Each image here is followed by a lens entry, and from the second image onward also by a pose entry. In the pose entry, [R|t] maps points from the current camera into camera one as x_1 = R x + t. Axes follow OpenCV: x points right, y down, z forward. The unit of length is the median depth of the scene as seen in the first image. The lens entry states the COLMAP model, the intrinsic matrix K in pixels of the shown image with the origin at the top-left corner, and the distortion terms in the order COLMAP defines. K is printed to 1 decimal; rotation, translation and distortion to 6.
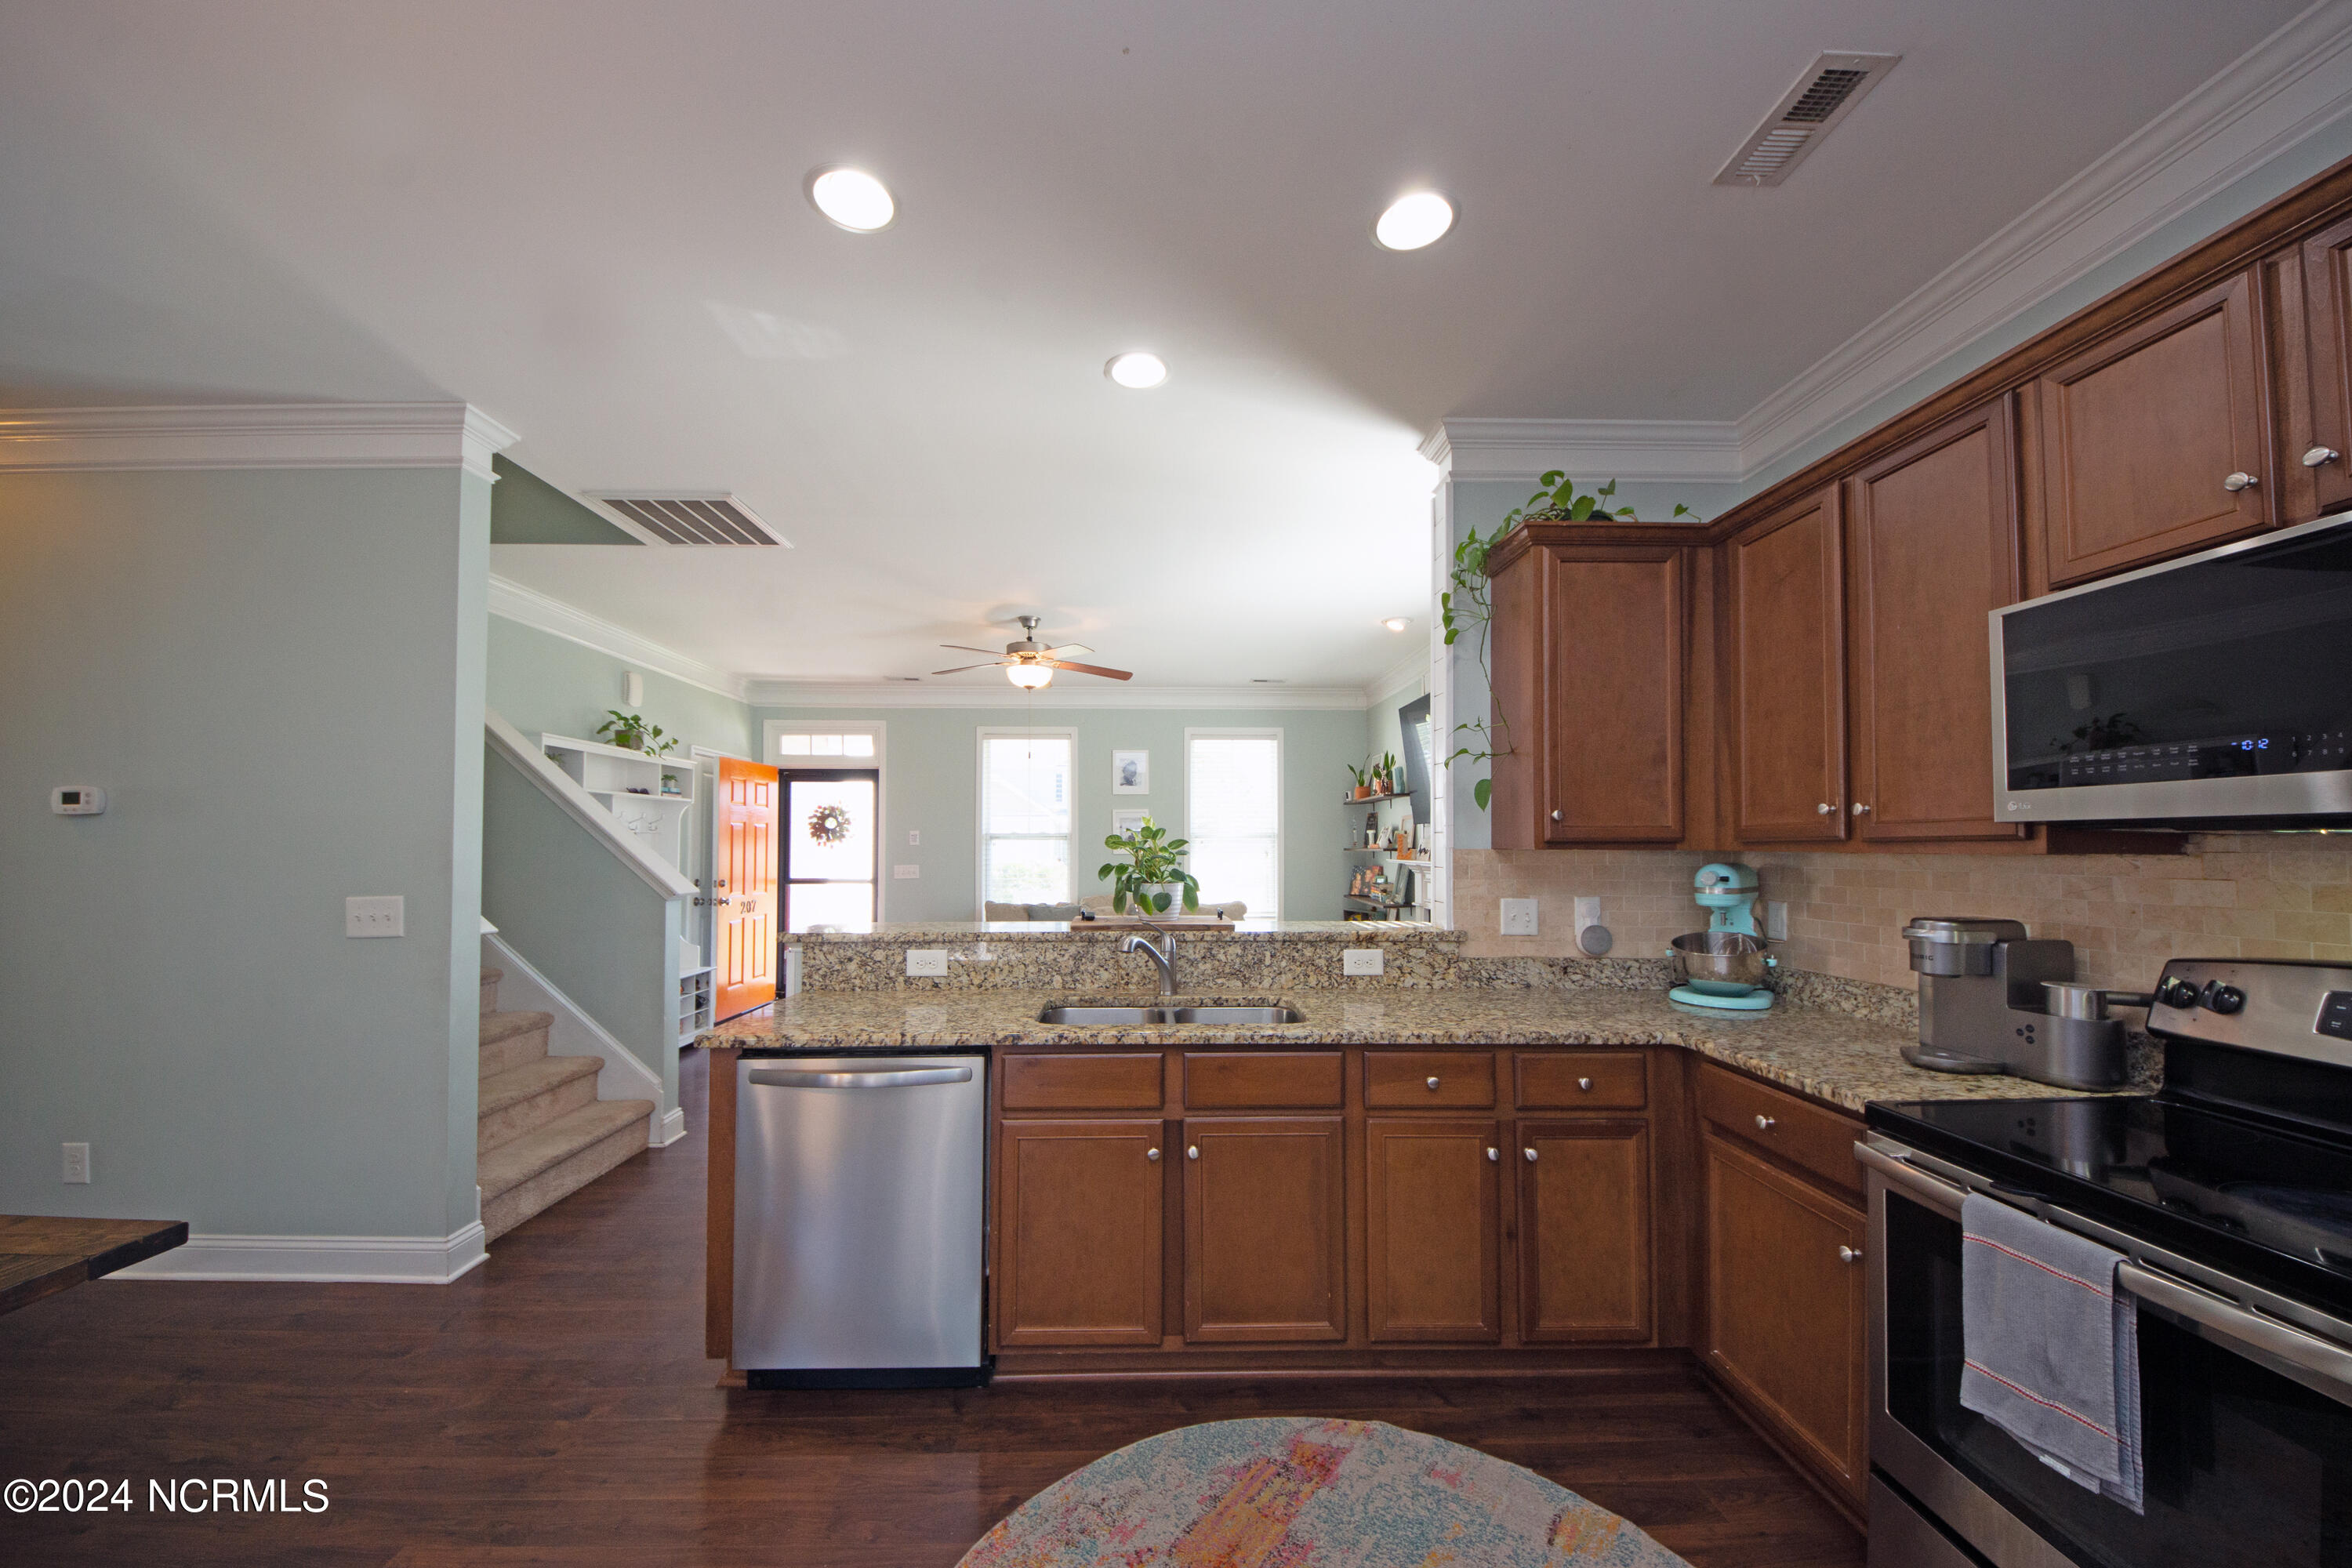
lens RADIAL K [[837.1, 0, 1171.9], [0, 837.1, 820.4], [0, 0, 1]] dist [0.043625, -0.026749]
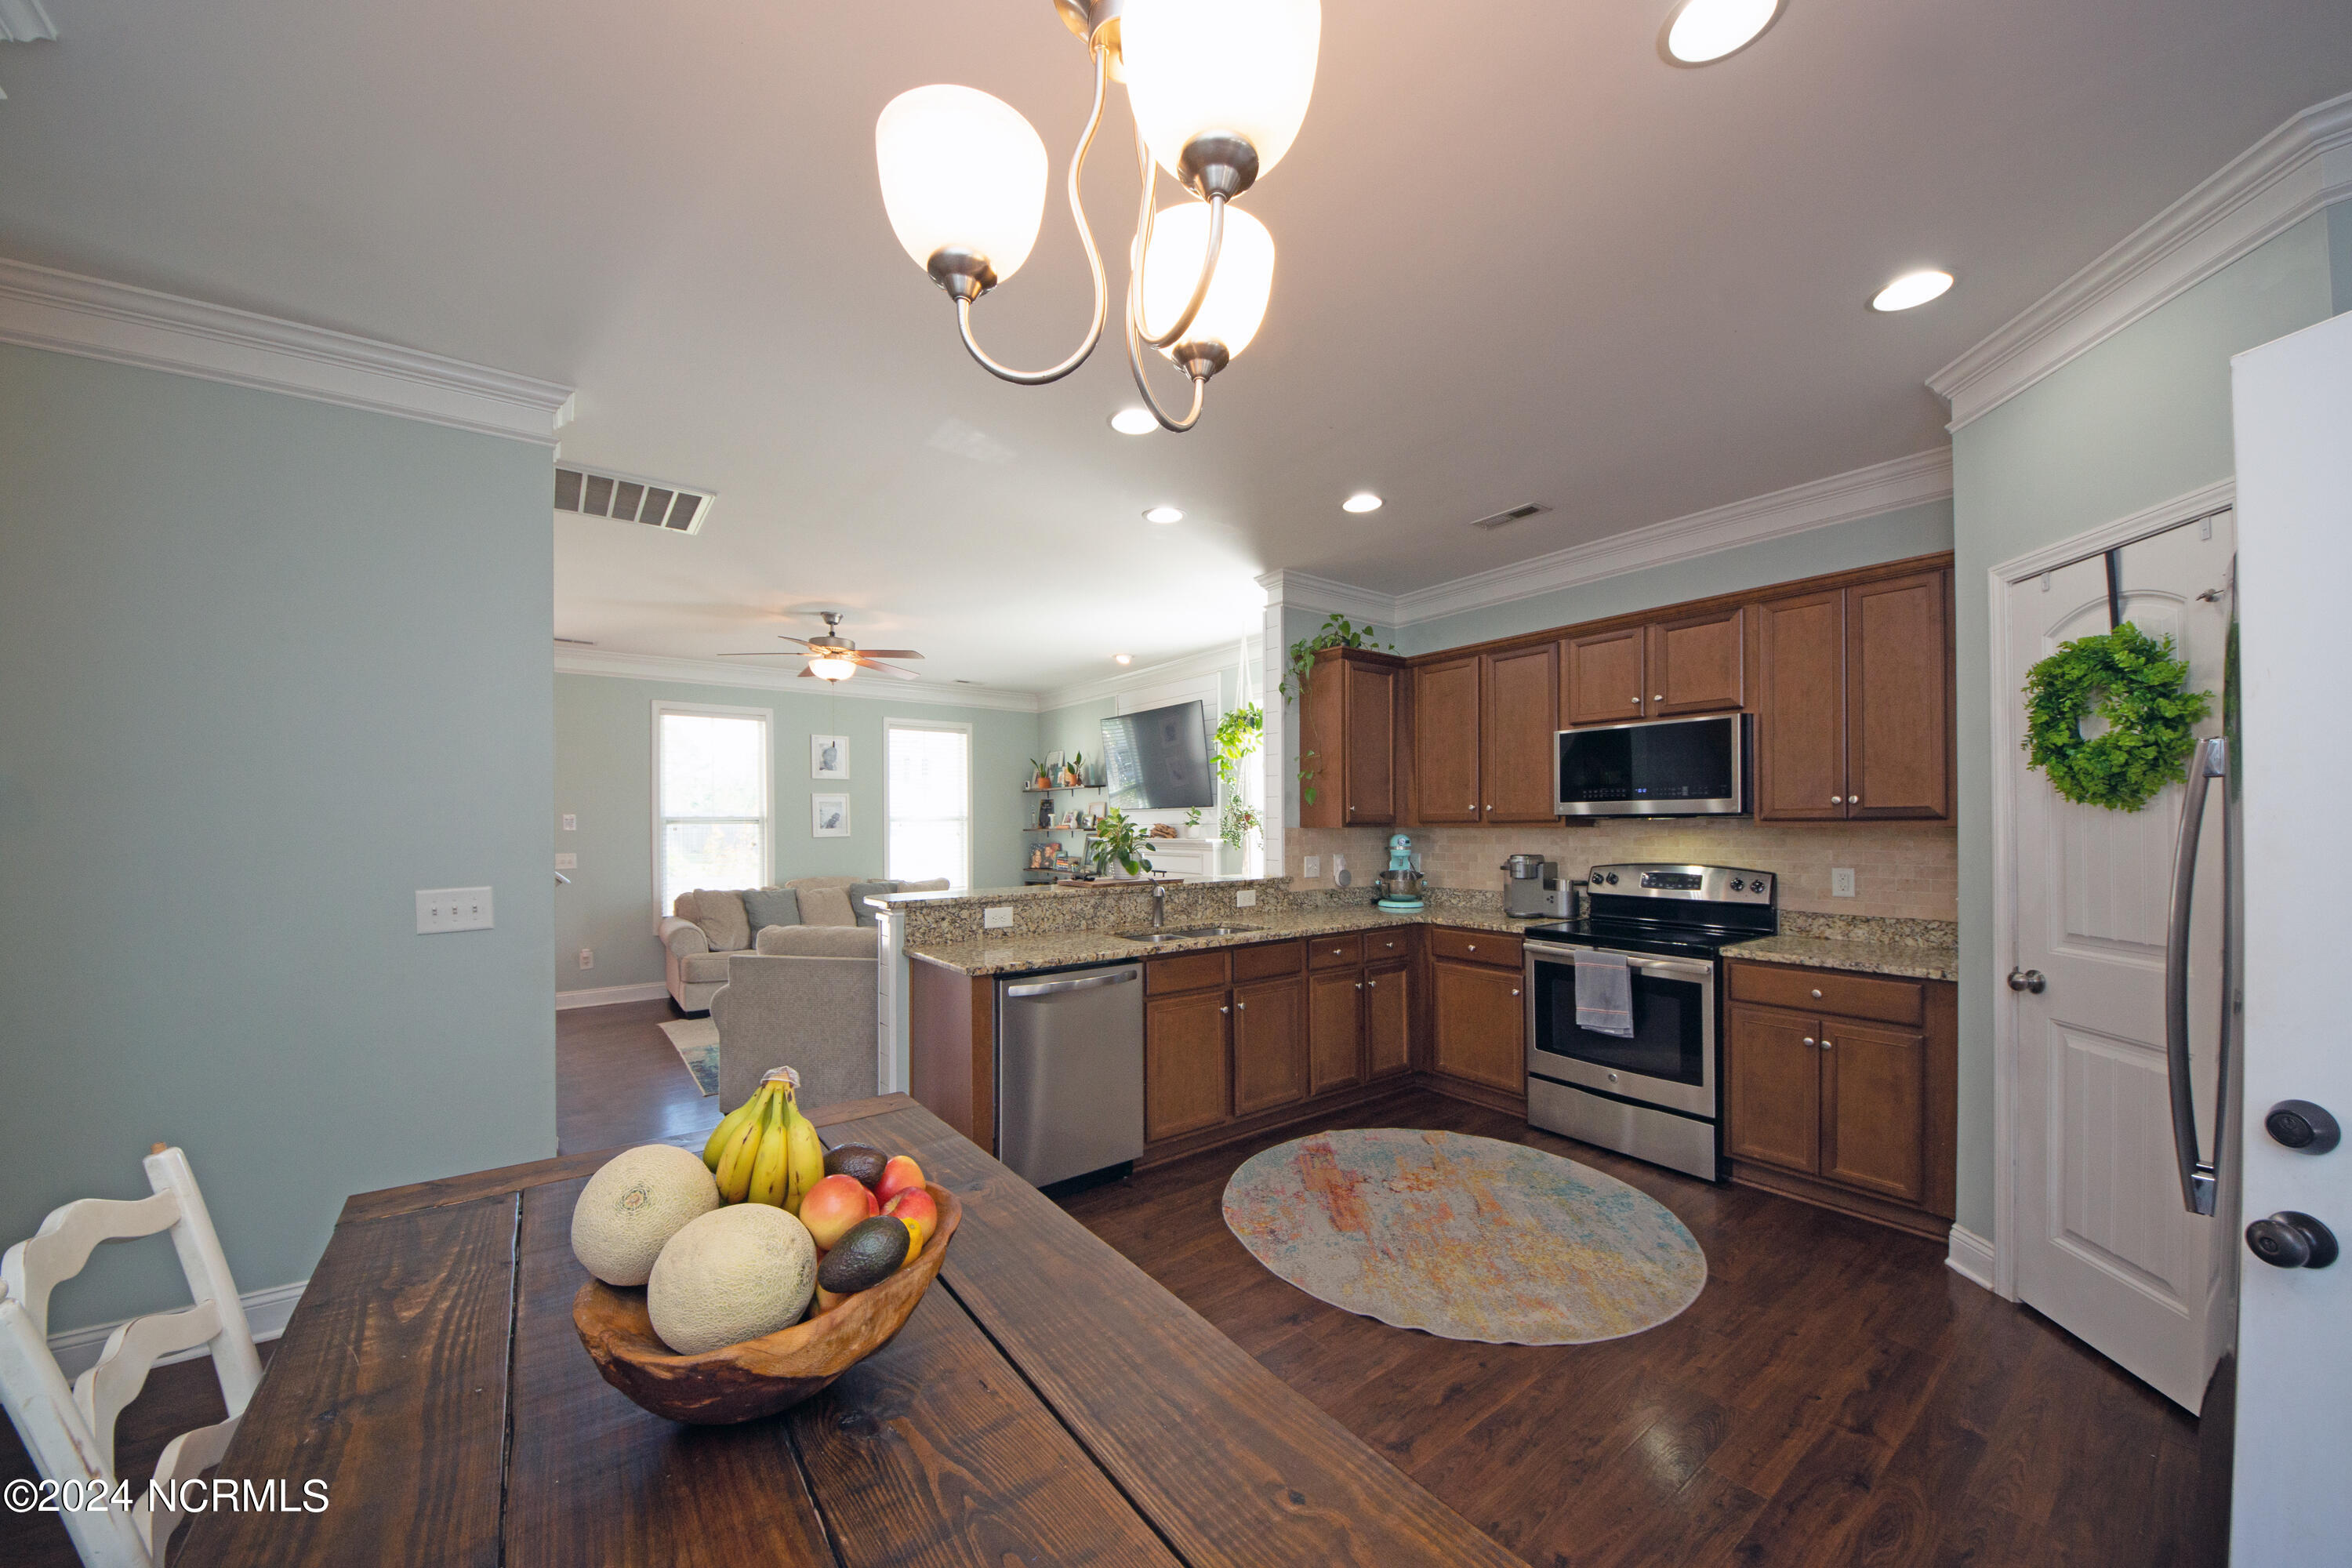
lens RADIAL K [[837.1, 0, 1171.9], [0, 837.1, 820.4], [0, 0, 1]] dist [0.043625, -0.026749]
pose [[0.812120, -0.003531, 0.583480, -0.896339], [-0.009593, 0.999766, 0.019403, -0.012005], [-0.583412, -0.021355, 0.811895, -0.239853]]
